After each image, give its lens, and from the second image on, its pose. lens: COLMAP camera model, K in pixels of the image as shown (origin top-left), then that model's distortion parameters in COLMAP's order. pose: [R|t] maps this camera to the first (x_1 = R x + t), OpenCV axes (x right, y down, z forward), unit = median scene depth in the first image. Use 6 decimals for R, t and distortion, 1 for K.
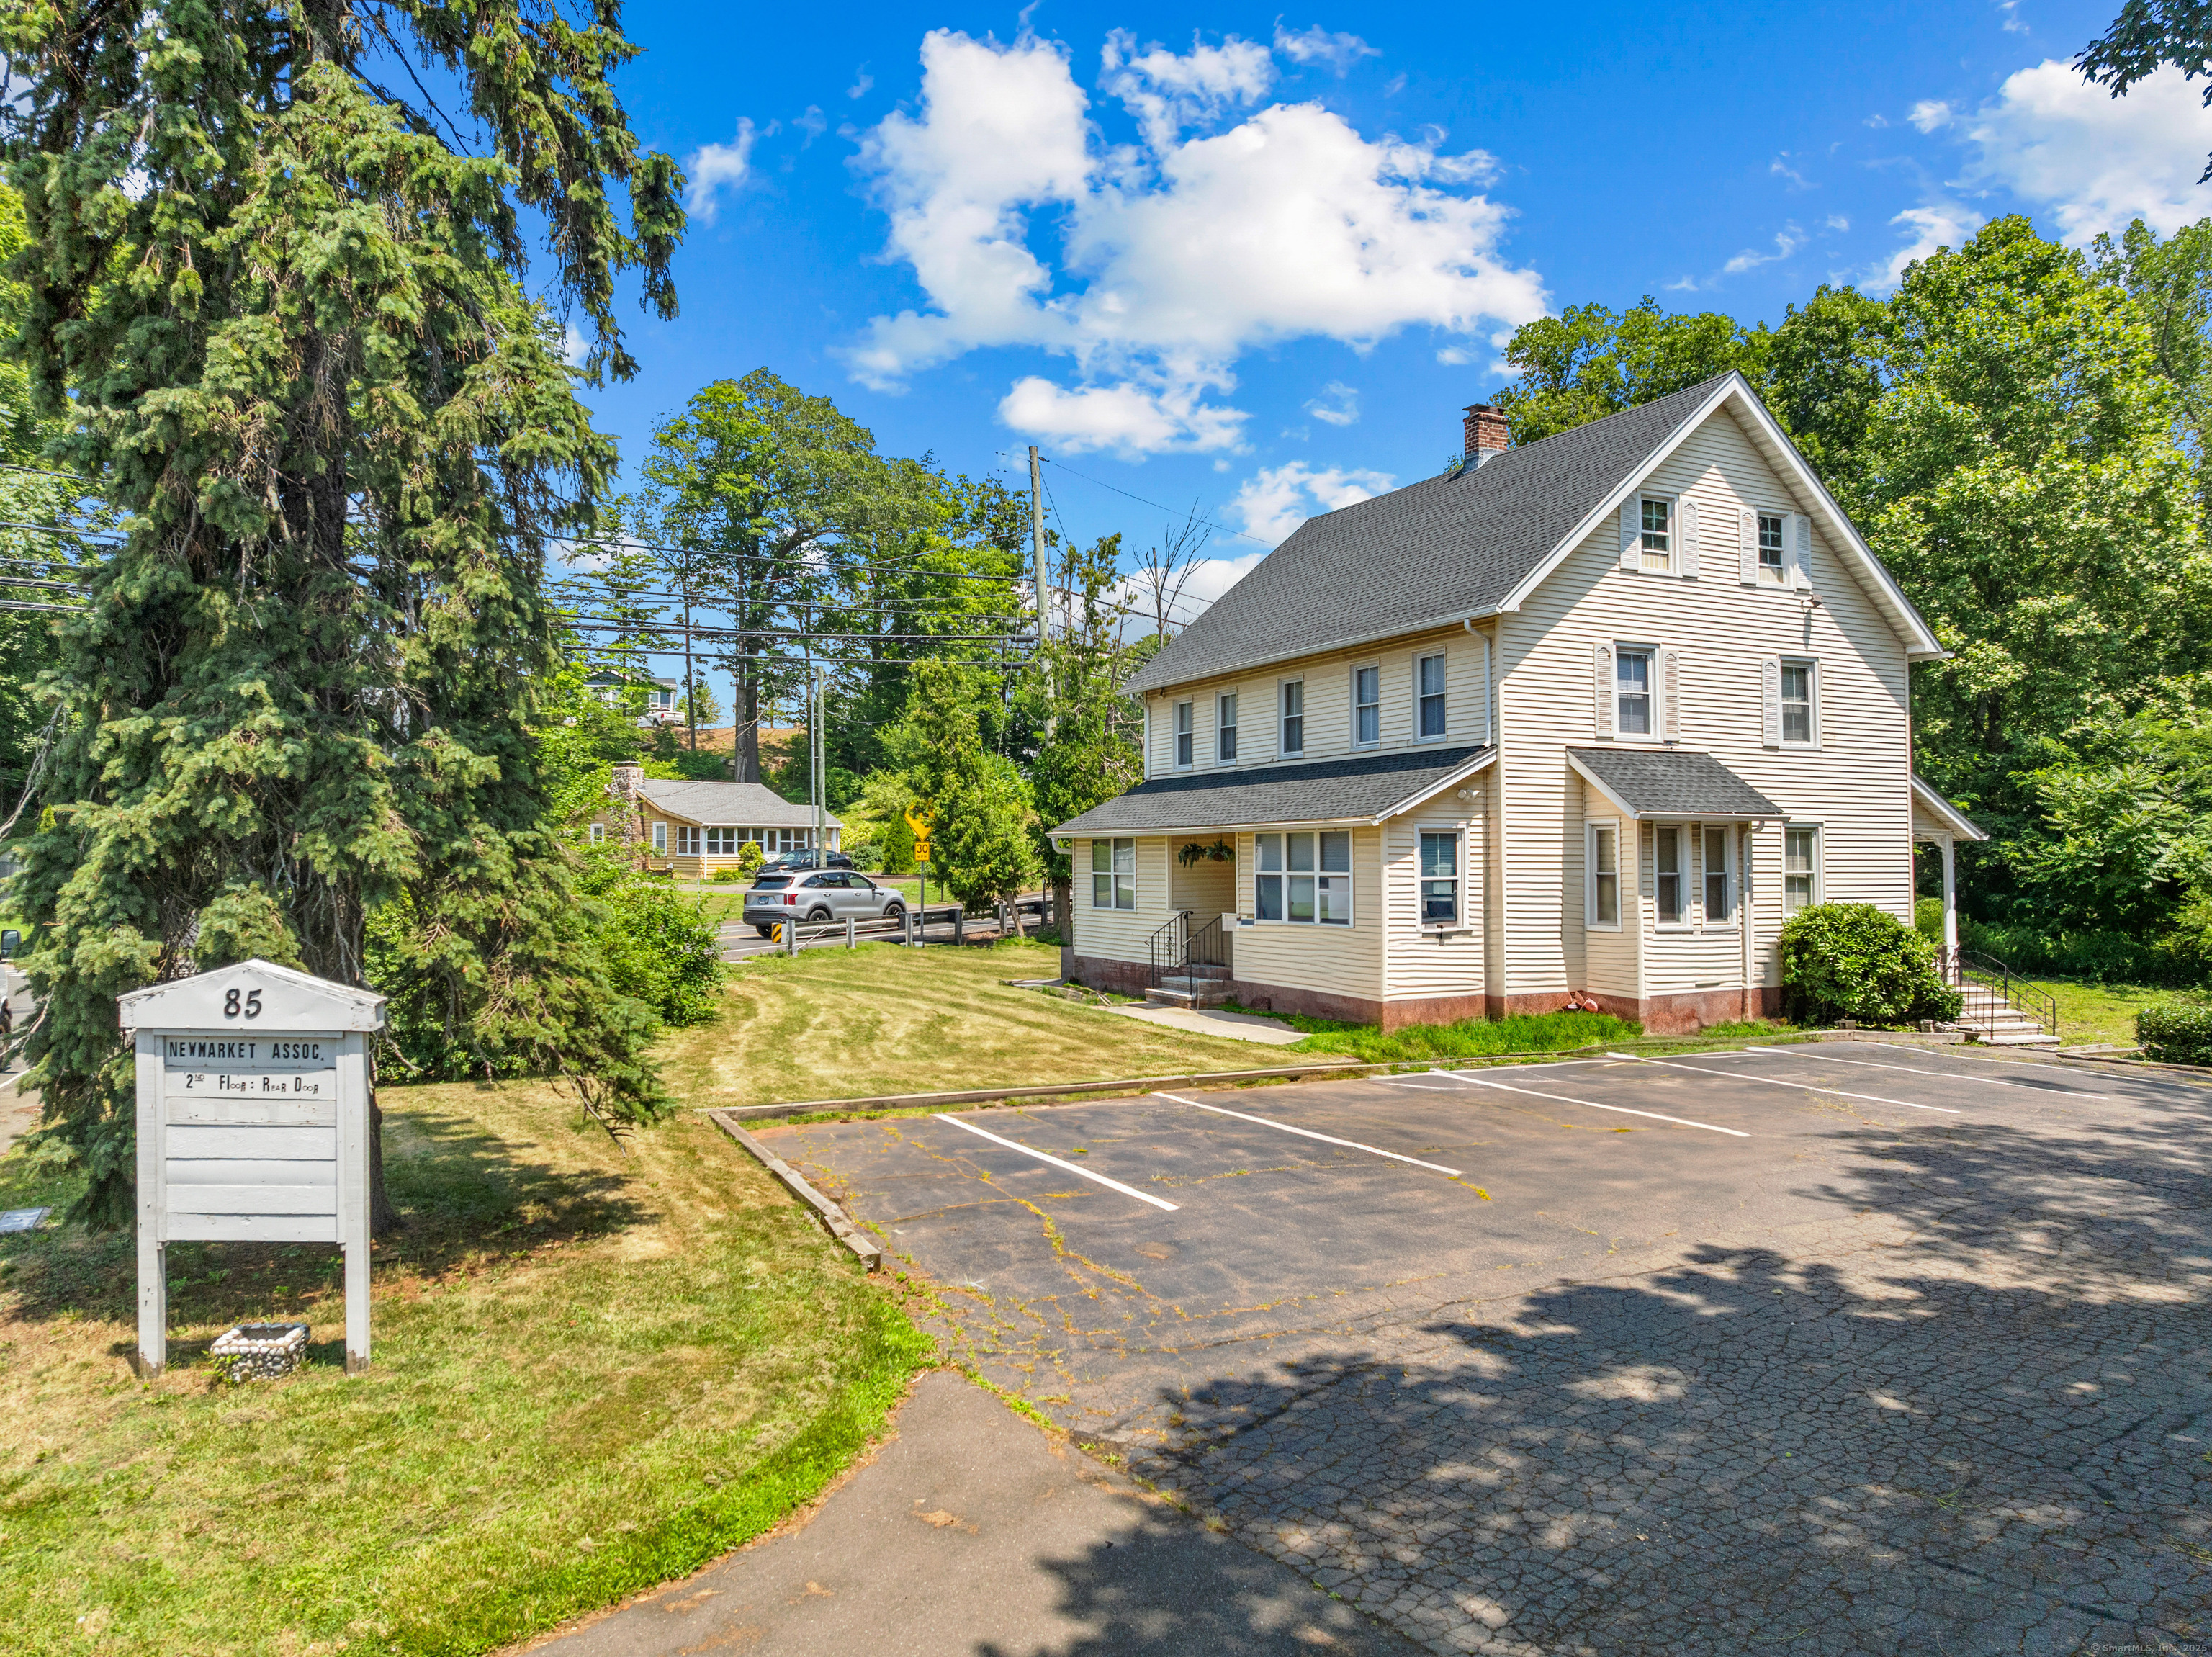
lens RADIAL K [[1543.1, 0, 1100.7], [0, 1543.1, 794.3], [0, 0, 1]] dist [-0.032693, -0.010846]
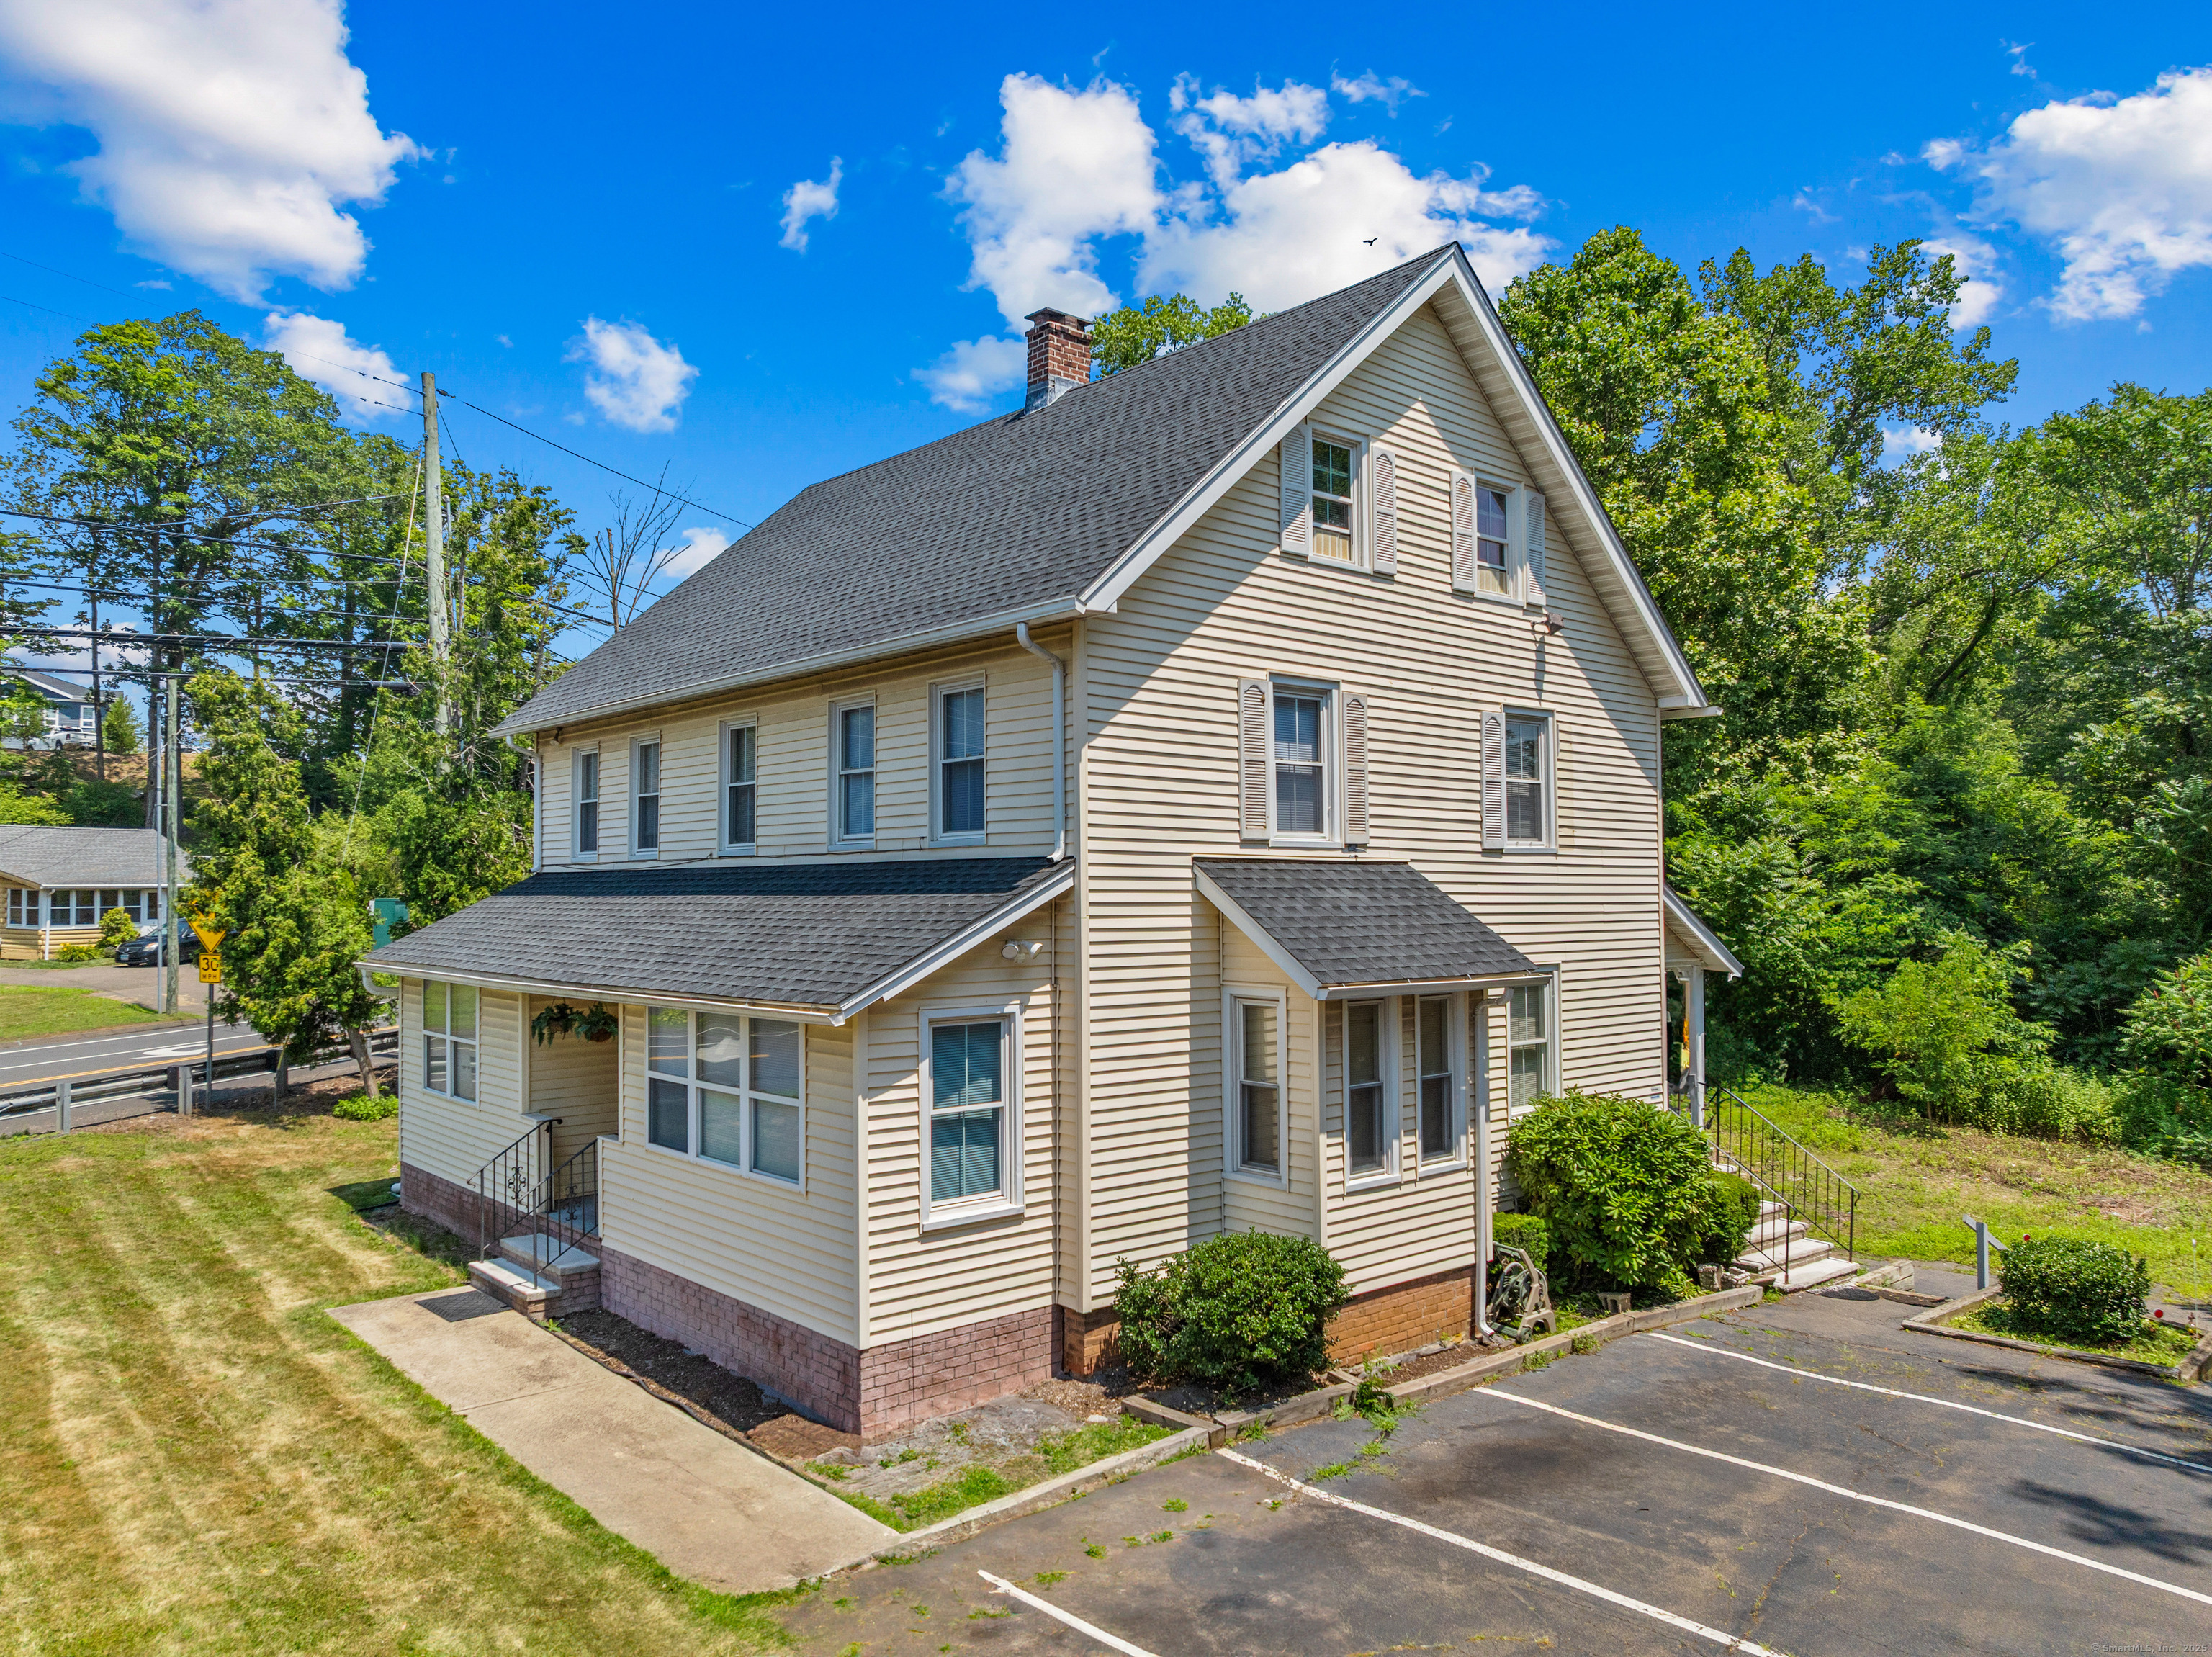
lens RADIAL K [[1543.1, 0, 1105.3], [0, 1543.1, 830.6], [0, 0, 1]] dist [-0.032693, -0.010846]
pose [[0.961462, 0.006070, 0.274871, 0.104858], [-0.007100, 0.999971, 0.002754, -0.038681], [-0.274846, -0.004599, 0.961477, 0.420536]]
